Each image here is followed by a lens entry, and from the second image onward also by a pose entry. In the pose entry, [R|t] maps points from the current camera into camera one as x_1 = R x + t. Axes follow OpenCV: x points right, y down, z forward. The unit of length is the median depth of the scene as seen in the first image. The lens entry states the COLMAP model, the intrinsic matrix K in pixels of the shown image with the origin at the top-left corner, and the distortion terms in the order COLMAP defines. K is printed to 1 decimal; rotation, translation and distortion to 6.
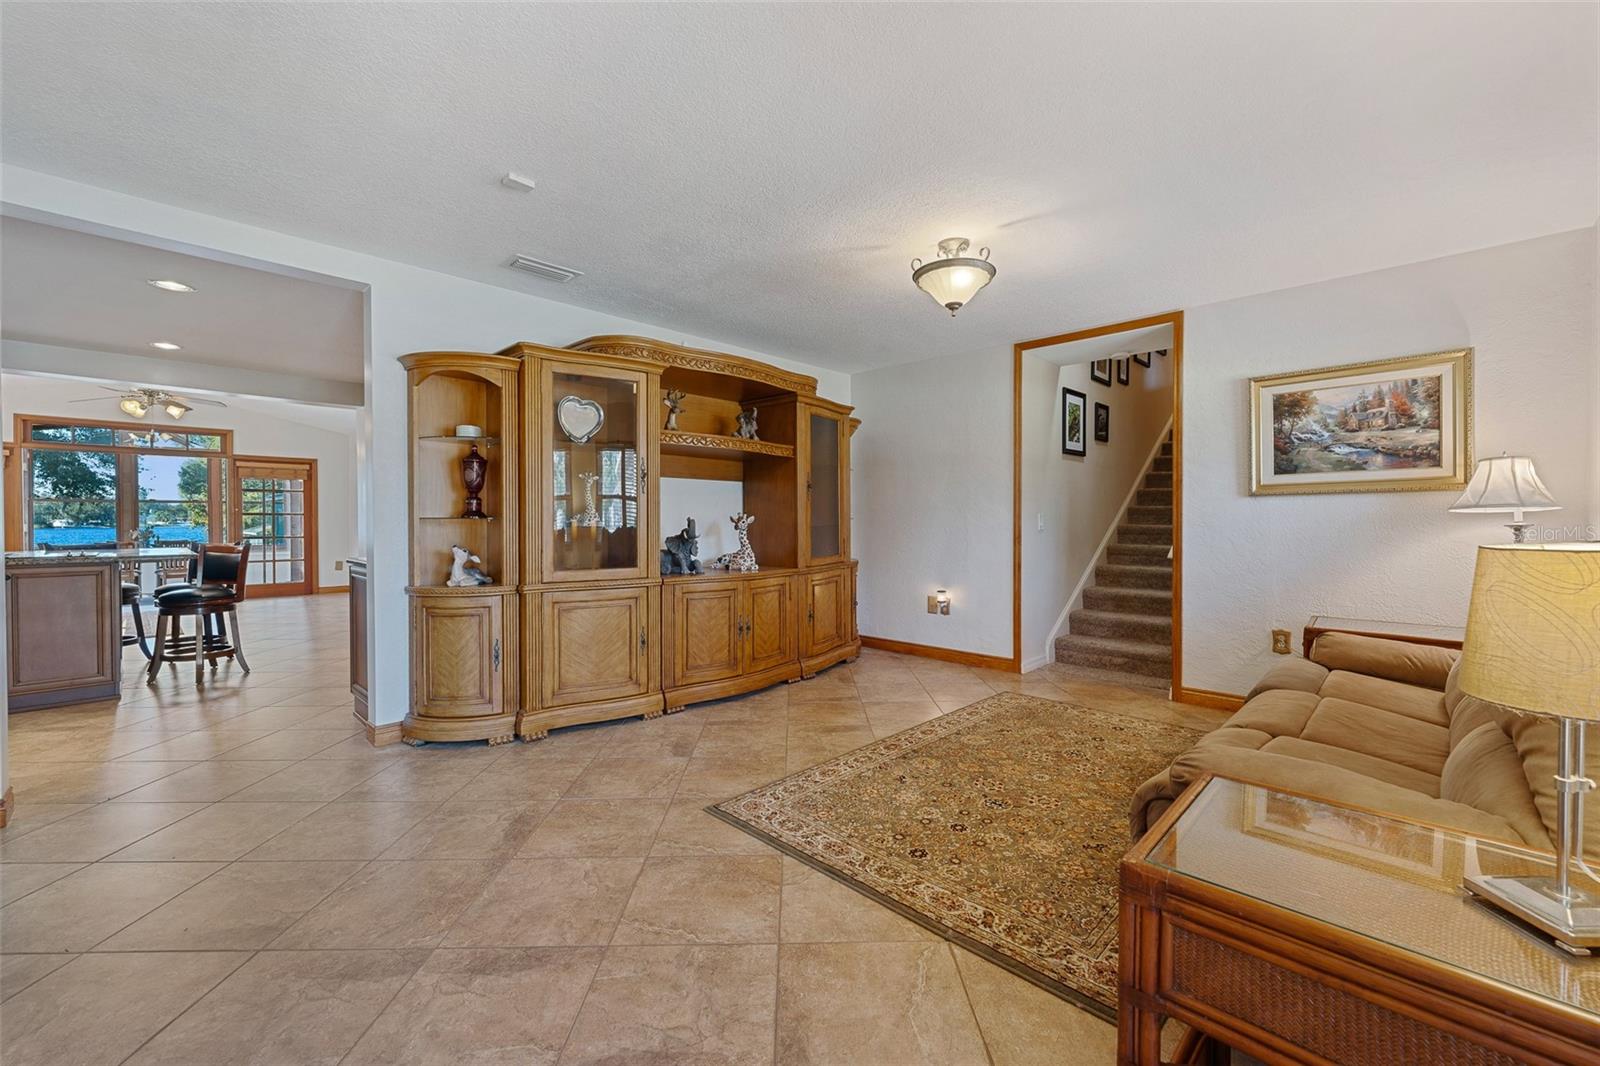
lens RADIAL K [[652.4, 0, 801.0], [0, 652.4, 528.7], [0, 0, 1]] dist [0.003551, -0.001928]
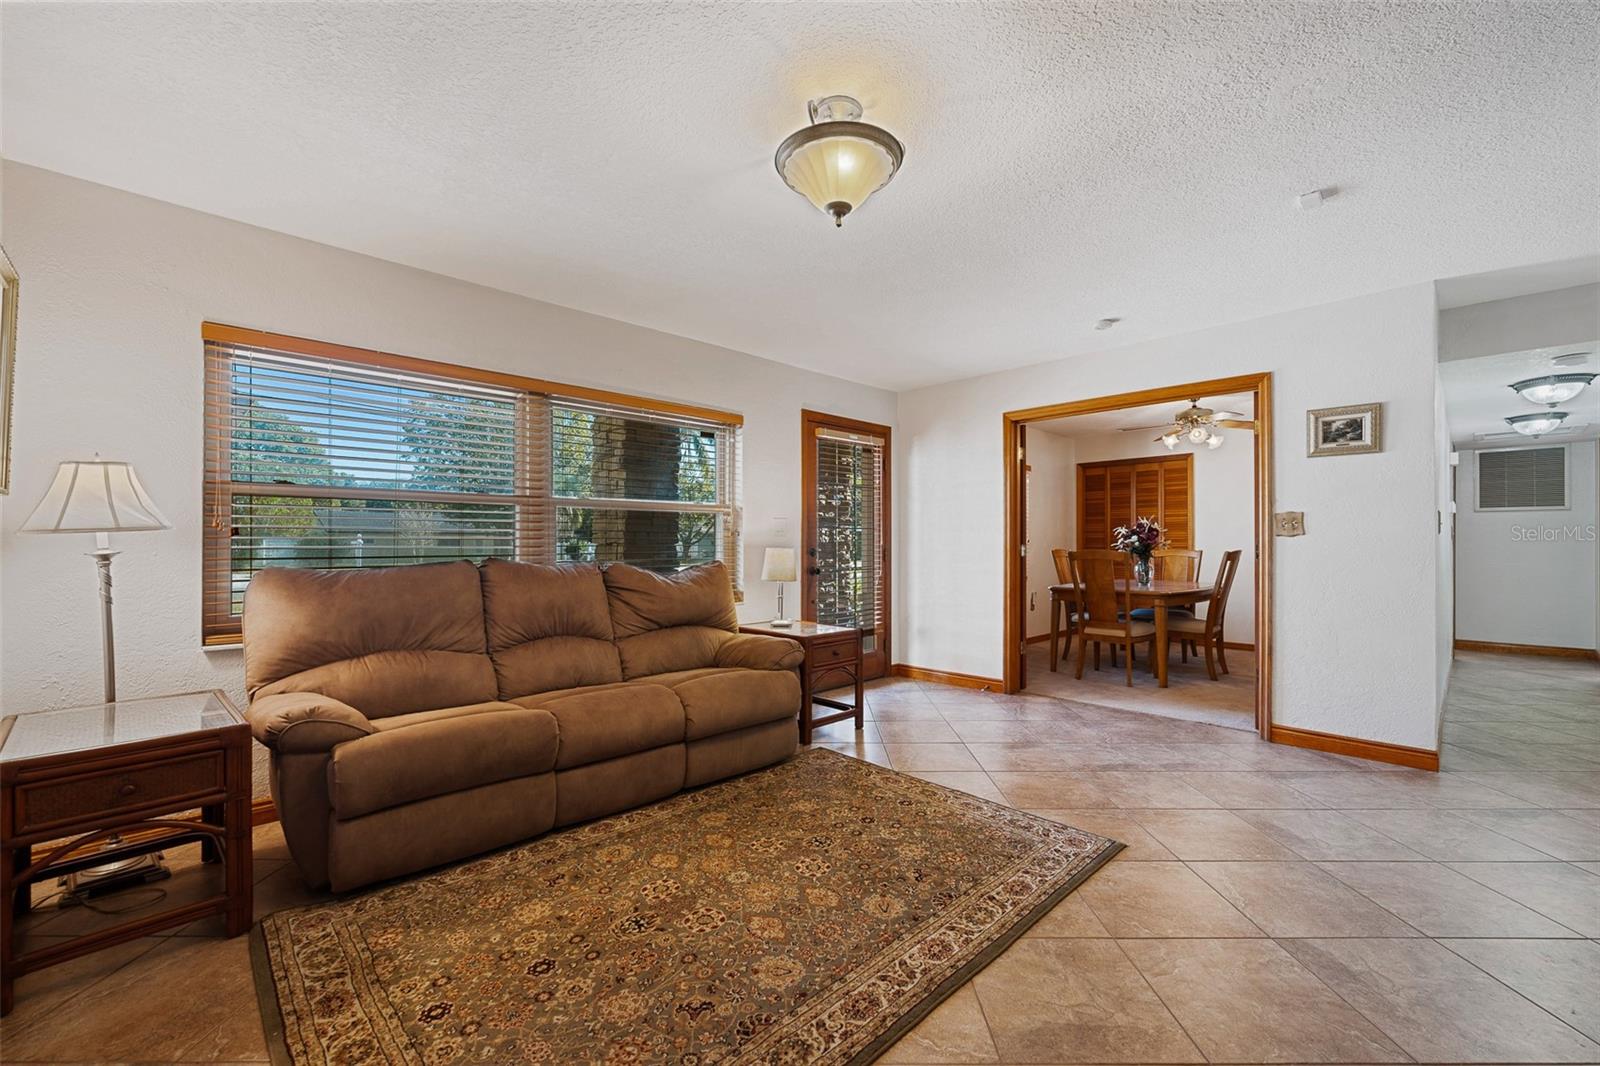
lens RADIAL K [[652.4, 0, 801.4], [0, 652.4, 540.4], [0, 0, 1]] dist [0.003551, -0.001928]
pose [[-0.999728, 0.003009, 0.023140, 0.282551], [0.003263, 0.999935, 0.010938, -0.027703], [-0.023106, 0.011011, -0.999672, 1.820275]]
